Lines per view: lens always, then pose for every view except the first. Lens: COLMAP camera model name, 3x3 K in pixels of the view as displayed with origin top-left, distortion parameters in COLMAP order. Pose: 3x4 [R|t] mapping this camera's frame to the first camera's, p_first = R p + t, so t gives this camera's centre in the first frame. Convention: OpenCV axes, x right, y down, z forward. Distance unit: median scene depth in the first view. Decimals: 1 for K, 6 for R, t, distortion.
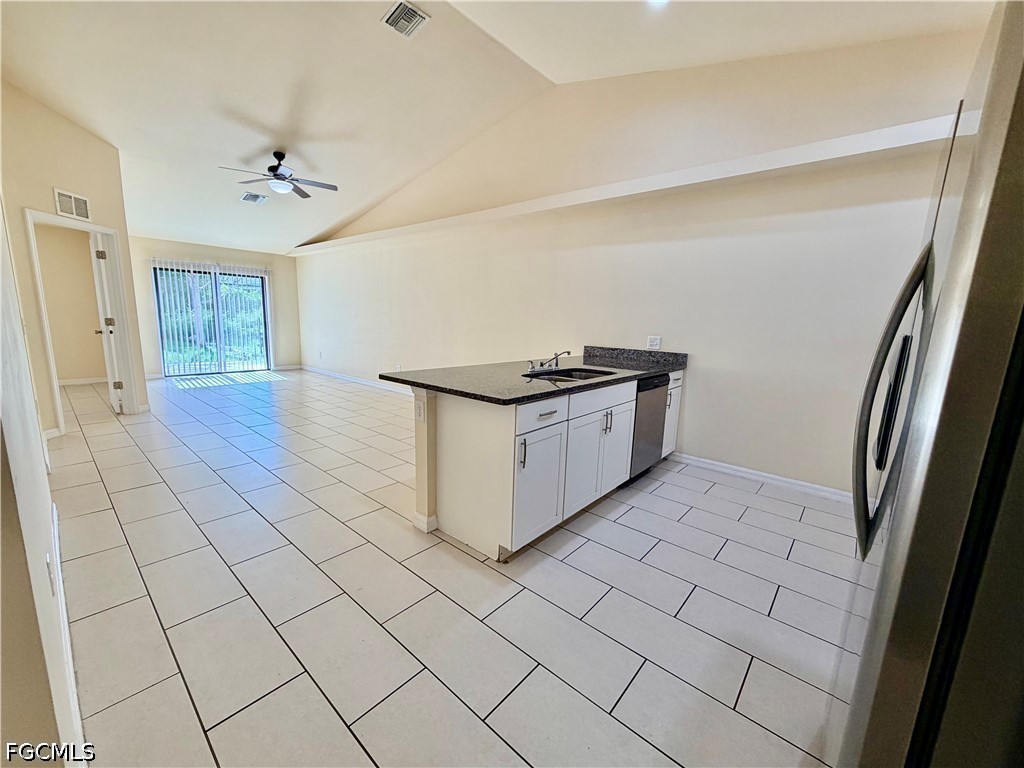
lens RADIAL K [[411.6, 0, 509.3], [0, 411.6, 390.9], [0, 0, 1]] dist [0.001818, -0.000101]
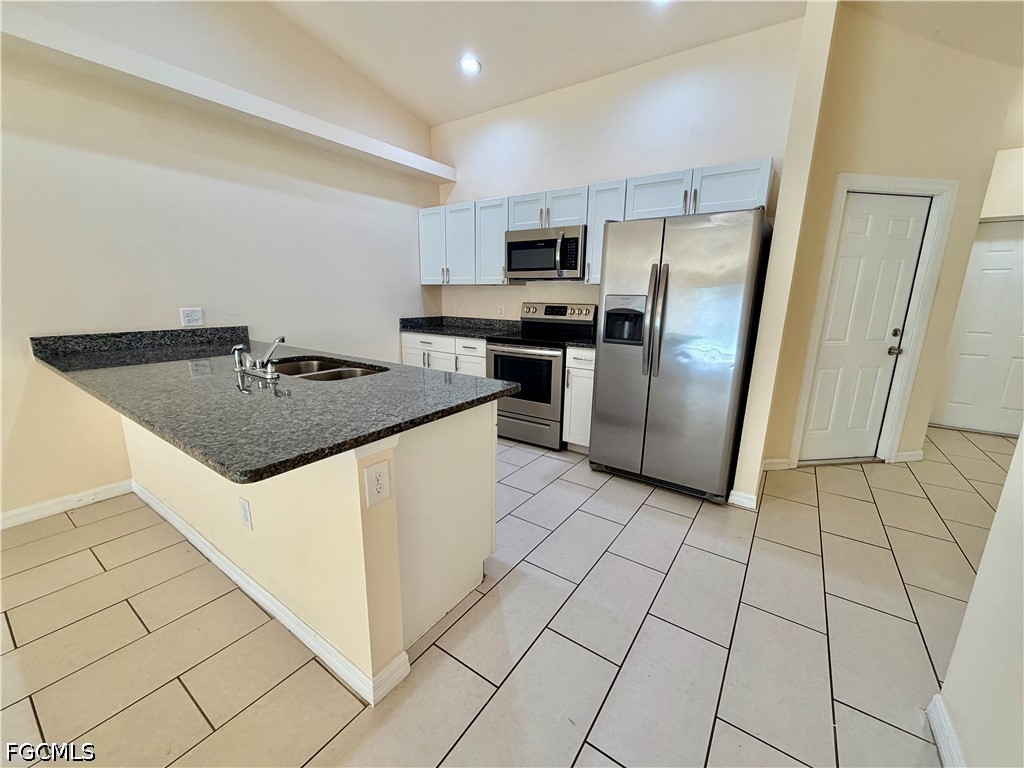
lens RADIAL K [[411.6, 0, 510.4], [0, 411.6, 383.2], [0, 0, 1]] dist [0.001818, -0.000101]
pose [[-0.107107, -0.250681, 0.962126, -0.428297], [0.154693, 0.951707, 0.265187, -0.112858], [-0.982140, 0.177238, -0.063156, 0.528256]]
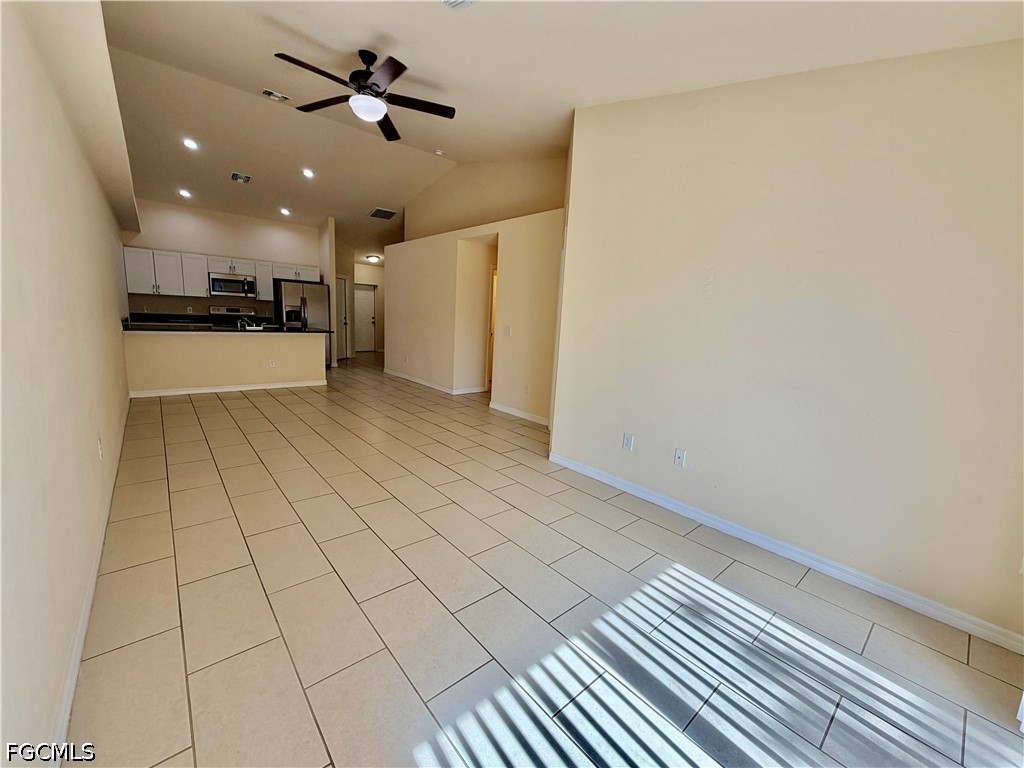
lens RADIAL K [[411.6, 0, 512.1], [0, 411.6, 385.7], [0, 0, 1]] dist [0.001818, -0.000101]
pose [[-0.986269, -0.110649, 0.122595, -1.166992], [-0.062918, 0.938124, 0.340535, -0.446980], [-0.152689, 0.328146, -0.932205, 2.203531]]
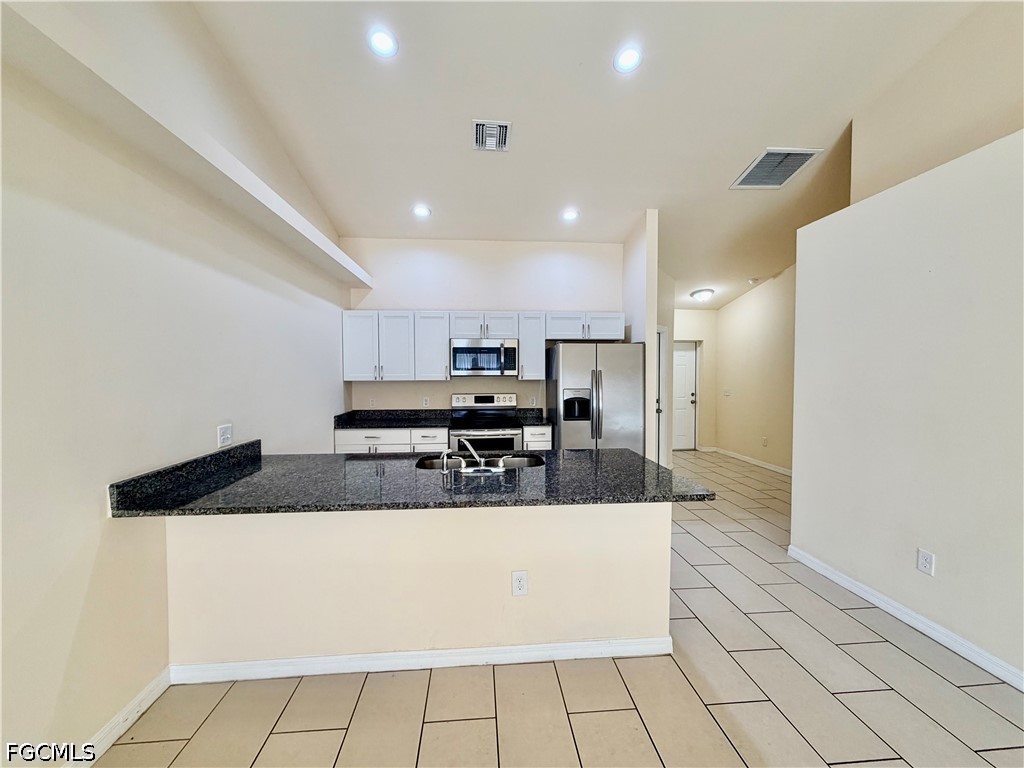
lens RADIAL K [[411.6, 0, 510.1], [0, 411.6, 384.1], [0, 0, 1]] dist [0.001818, -0.000101]
pose [[-0.717822, -0.057652, 0.693836, -0.364613], [0.096382, 0.978742, 0.181038, -0.261221], [-0.689524, 0.196826, -0.697006, 1.126544]]
